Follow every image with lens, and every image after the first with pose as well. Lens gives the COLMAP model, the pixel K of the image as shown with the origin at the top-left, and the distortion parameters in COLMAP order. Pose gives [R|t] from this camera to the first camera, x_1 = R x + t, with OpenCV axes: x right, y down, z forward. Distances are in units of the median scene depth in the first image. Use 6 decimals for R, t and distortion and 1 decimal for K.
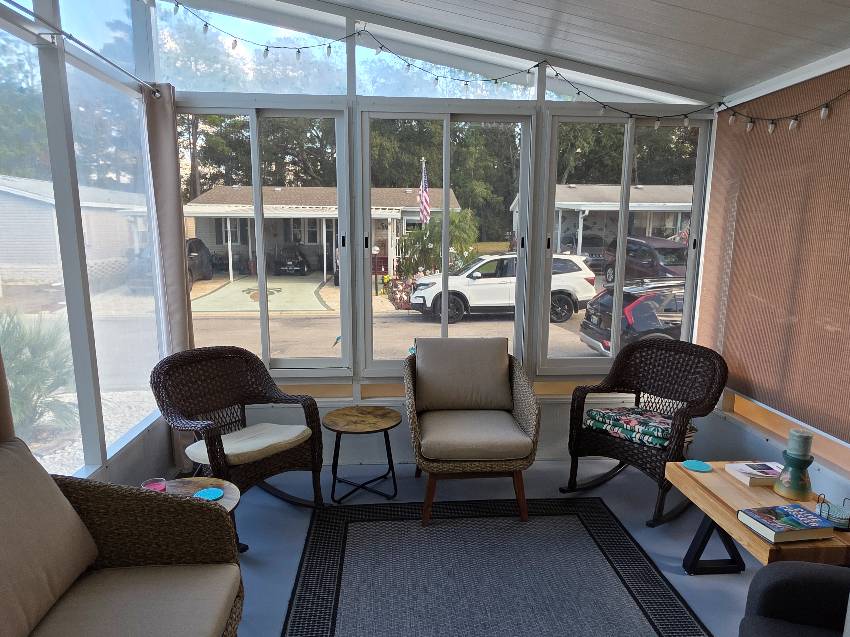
lens RADIAL K [[545.1, 0, 425.3], [0, 545.1, 323.3], [0, 0, 1]] dist [-0.003029, -0.000566]
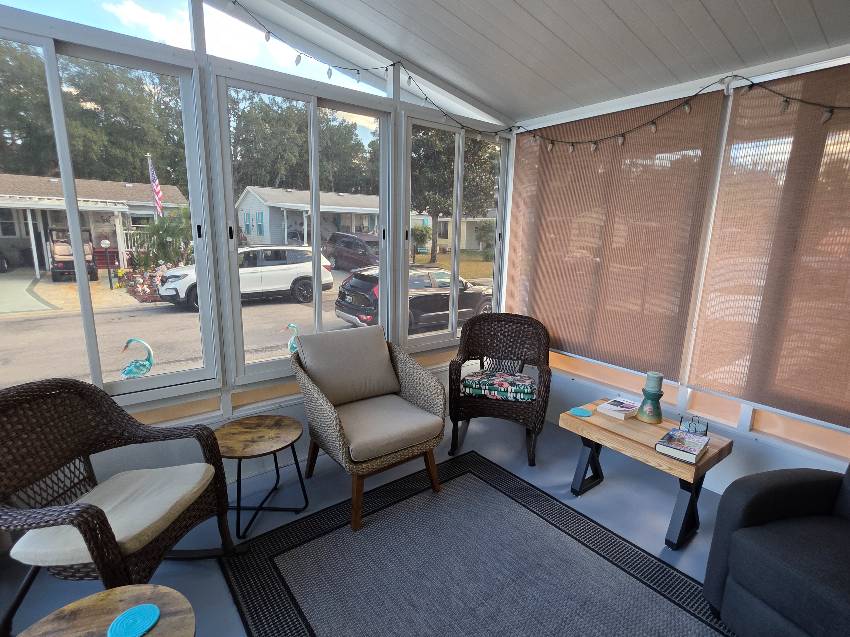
lens RADIAL K [[427.7, 0, 425.0], [0, 427.7, 318.5], [0, 0, 1]] dist [-0.002059, 0.000364]
pose [[0.837531, -0.097966, 0.537536, -0.230603], [0.076015, 0.995119, 0.062922, -0.032696], [-0.541077, -0.011839, 0.840890, 0.261860]]
